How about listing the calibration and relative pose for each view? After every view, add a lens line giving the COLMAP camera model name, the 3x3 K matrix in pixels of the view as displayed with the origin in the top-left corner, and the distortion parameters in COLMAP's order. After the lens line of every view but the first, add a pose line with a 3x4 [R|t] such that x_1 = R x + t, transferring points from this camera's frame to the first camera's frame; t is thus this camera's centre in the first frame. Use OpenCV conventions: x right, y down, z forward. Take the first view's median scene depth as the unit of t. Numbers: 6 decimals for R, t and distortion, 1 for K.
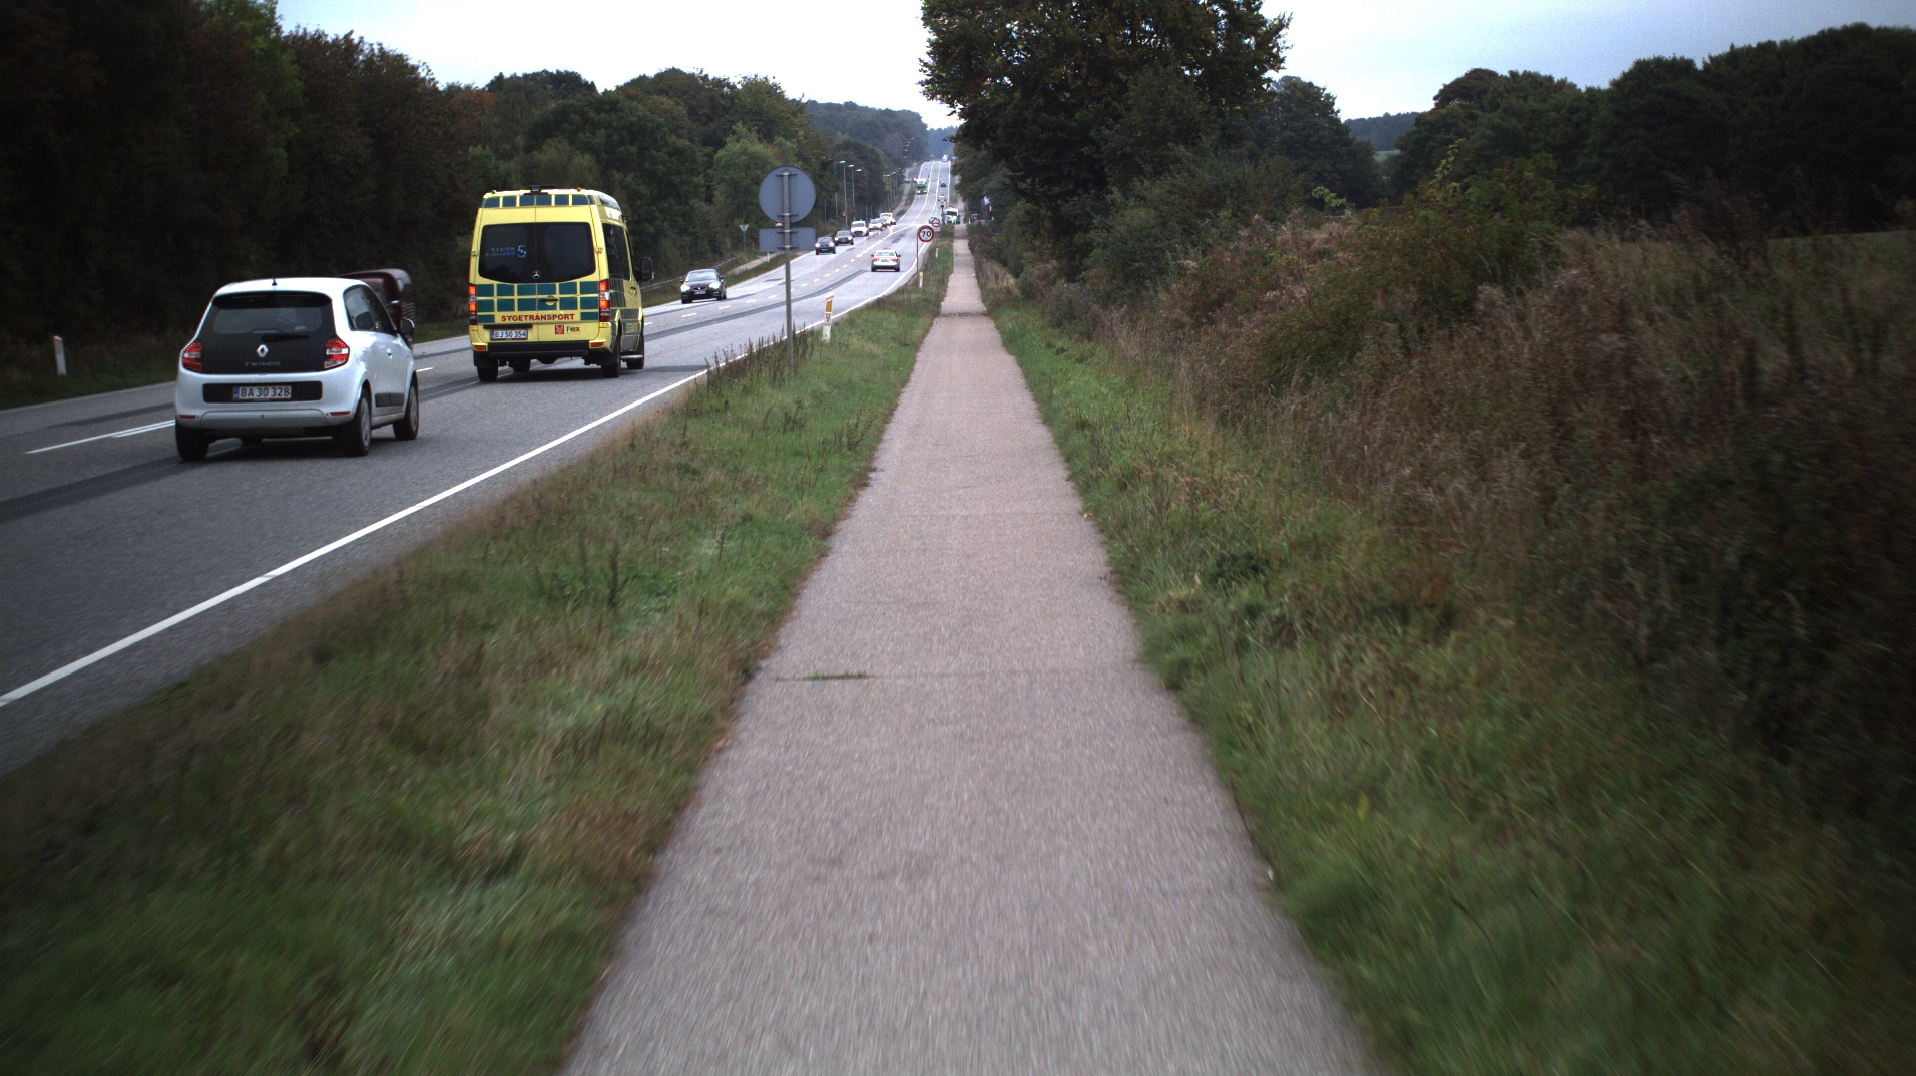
lens RADIAL K [[1474.4, 0, 949.5], [0, 1474.4, 566.3], [0, 0, 1]] dist [-0.008165, -0.004437]
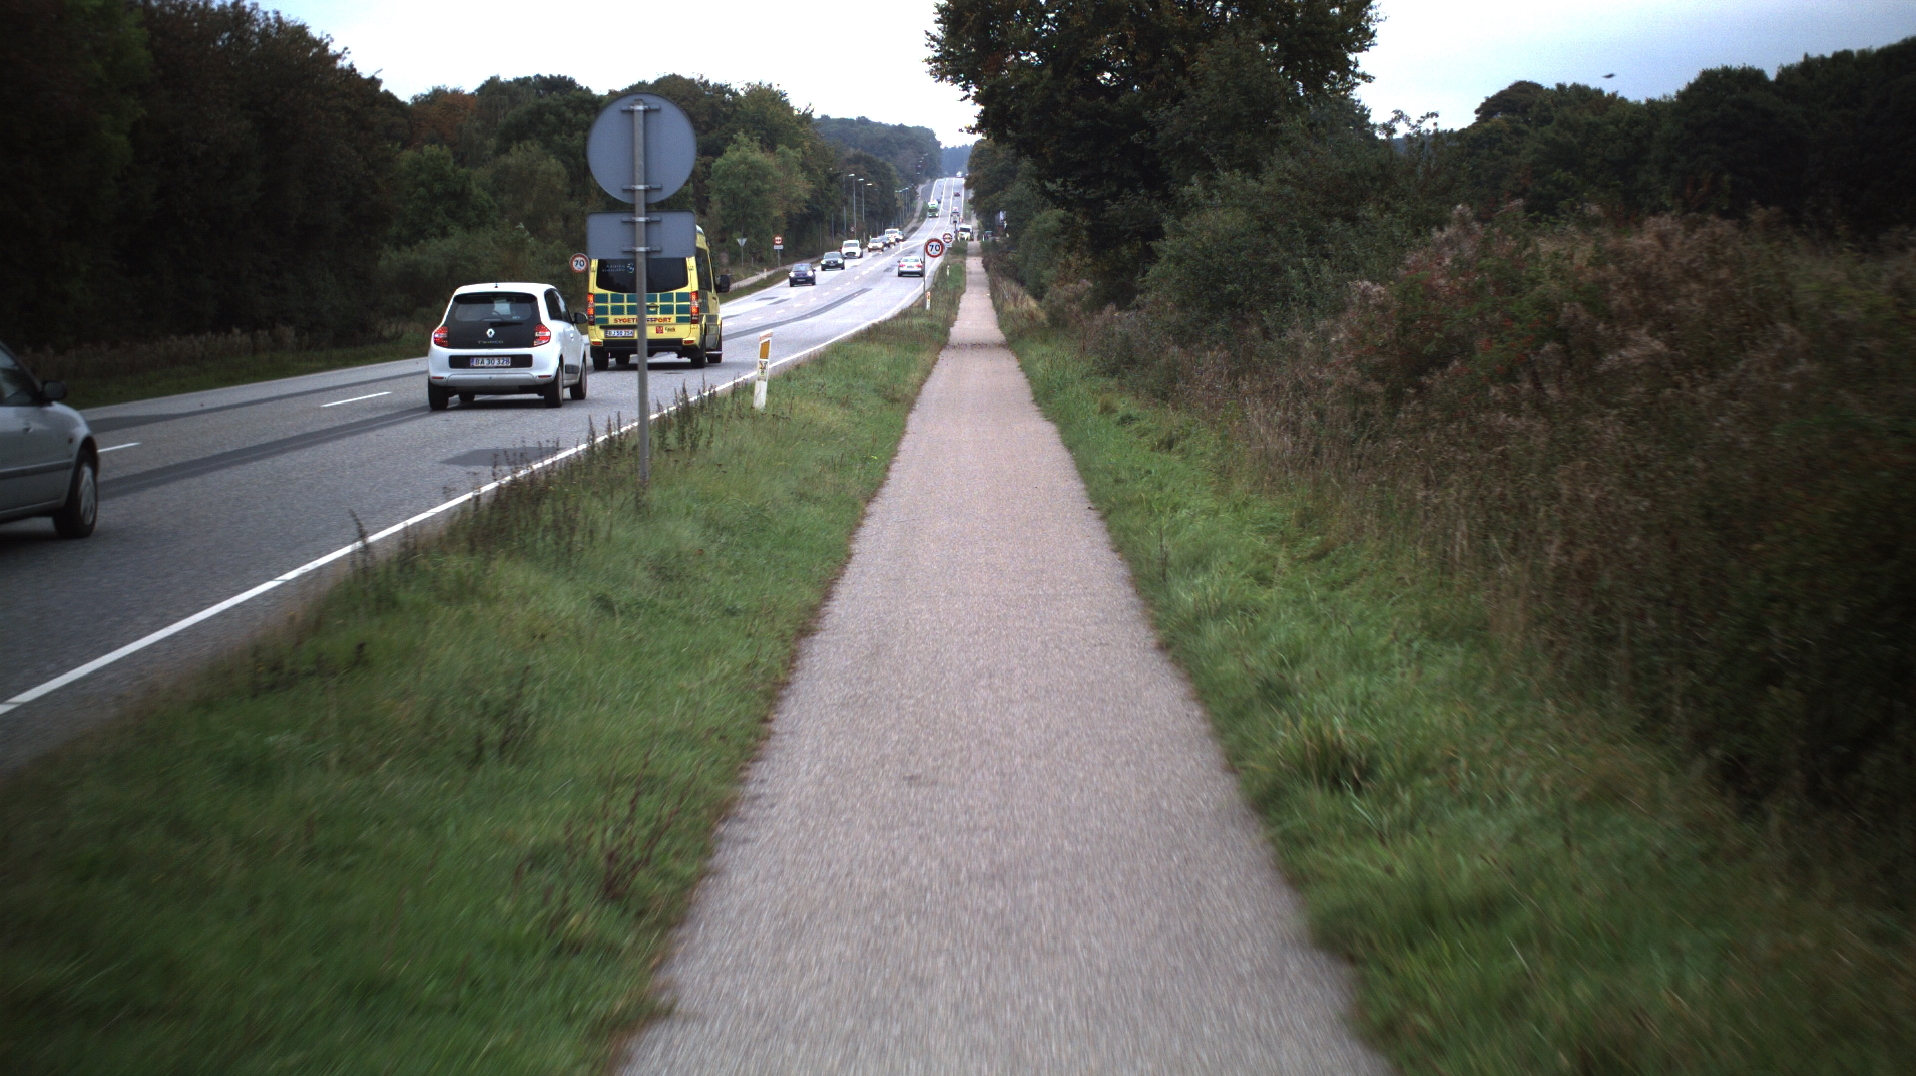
lens RADIAL K [[974.6, 0, 965.3], [0, 974.6, 481.7], [0, 0, 1]] dist [-0.003834, -0.003475]
pose [[0.999963, 0.008567, 0.001002, 0.002702], [-0.008568, 0.999963, 0.000602, -0.083836], [-0.000997, -0.000610, 0.999999, 0.403698]]
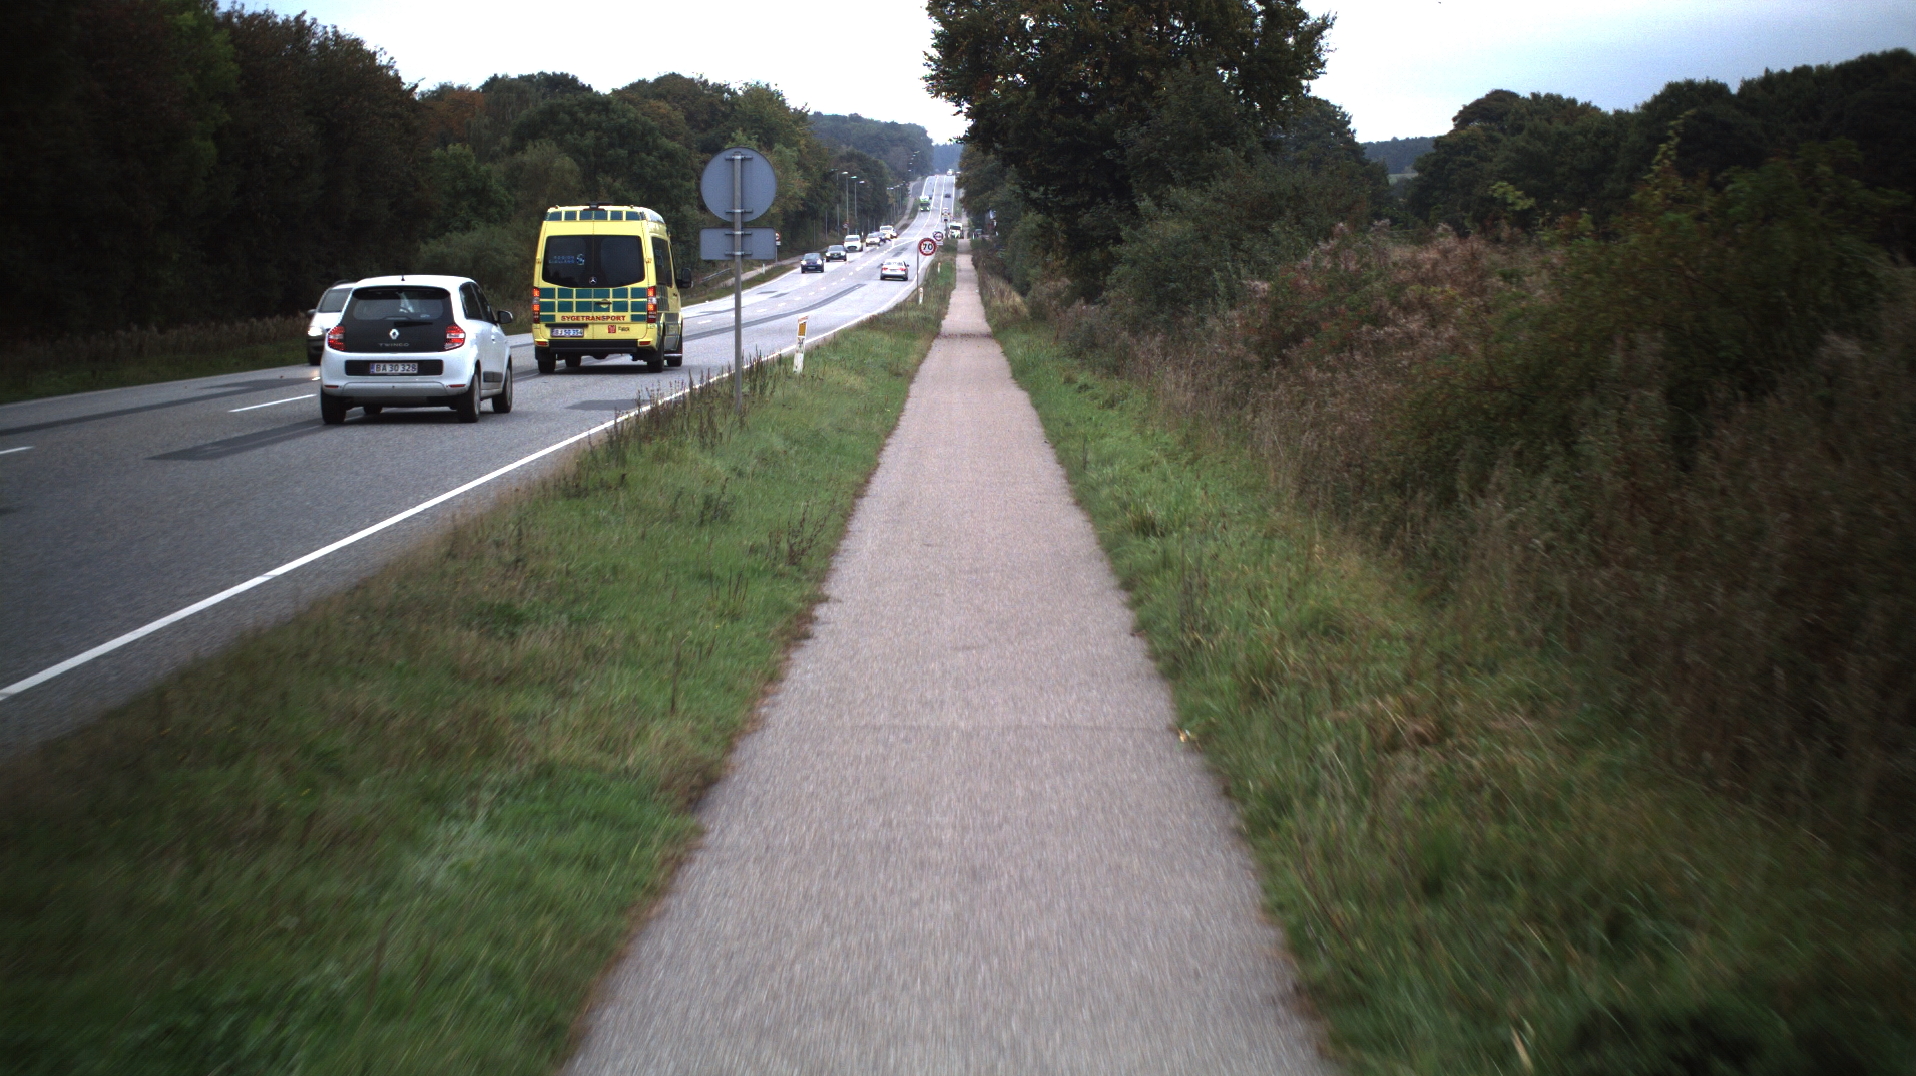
lens RADIAL K [[1171.7, 0, 949.2], [0, 1171.7, 522.8], [0, 0, 1]] dist [-0.007363, -0.001455]
pose [[0.999794, 0.020278, 0.000812, 0.000740], [-0.020280, 0.999791, 0.002713, -0.050299], [-0.000757, -0.002729, 0.999996, 0.243659]]
